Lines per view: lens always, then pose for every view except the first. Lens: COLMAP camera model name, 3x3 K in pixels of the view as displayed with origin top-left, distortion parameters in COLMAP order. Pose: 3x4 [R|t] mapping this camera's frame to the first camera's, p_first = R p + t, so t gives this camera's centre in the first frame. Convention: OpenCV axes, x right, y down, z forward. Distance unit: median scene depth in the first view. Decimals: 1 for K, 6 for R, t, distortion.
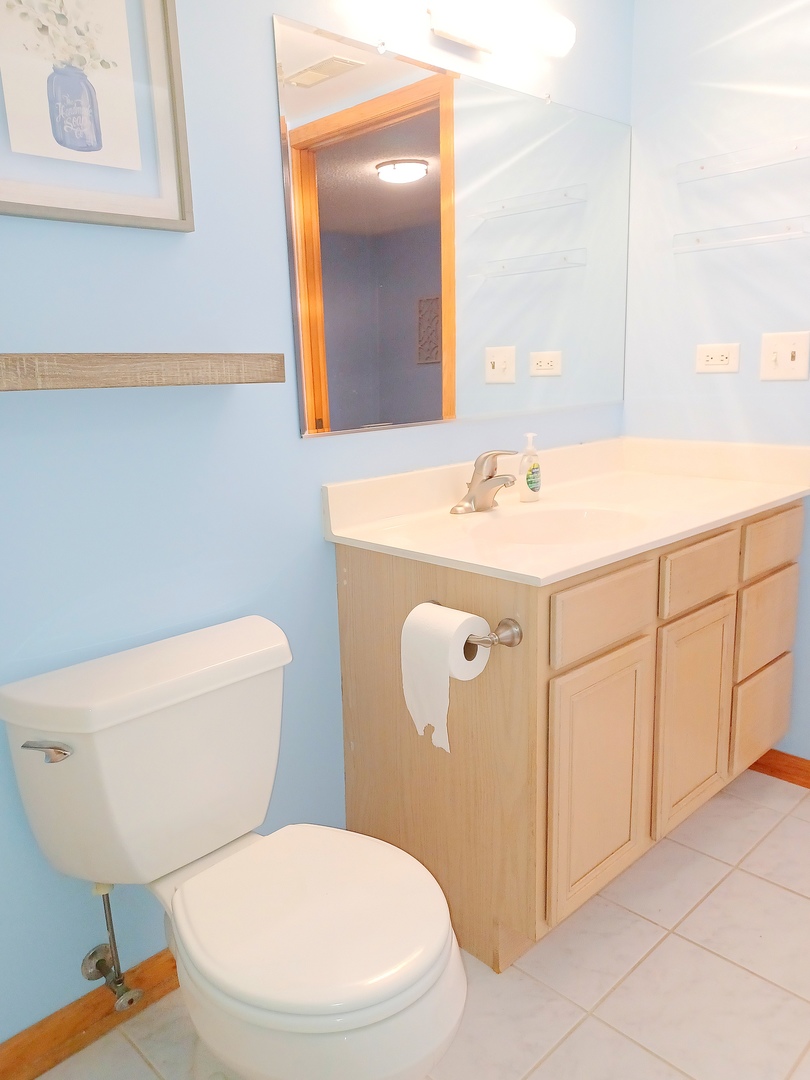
lens RADIAL K [[799.1, 0, 405.0], [0, 799.1, 540.0], [0, 0, 1]] dist [0.034502, -0.009655]
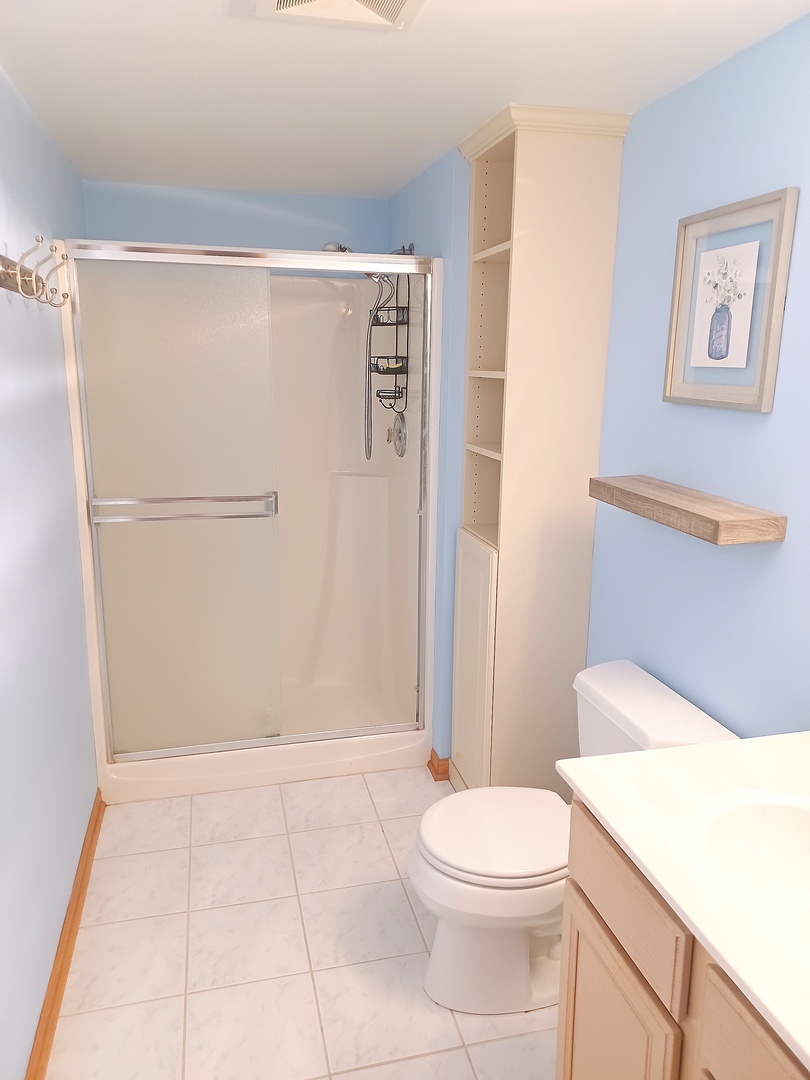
lens RADIAL K [[799.1, 0, 405.0], [0, 799.1, 540.0], [0, 0, 1]] dist [0.034502, -0.009655]
pose [[-0.492725, 0.221950, -0.841404, 1.166526], [-0.180597, 0.919789, 0.348385, -0.591379], [0.851238, 0.323613, -0.413120, 1.236566]]
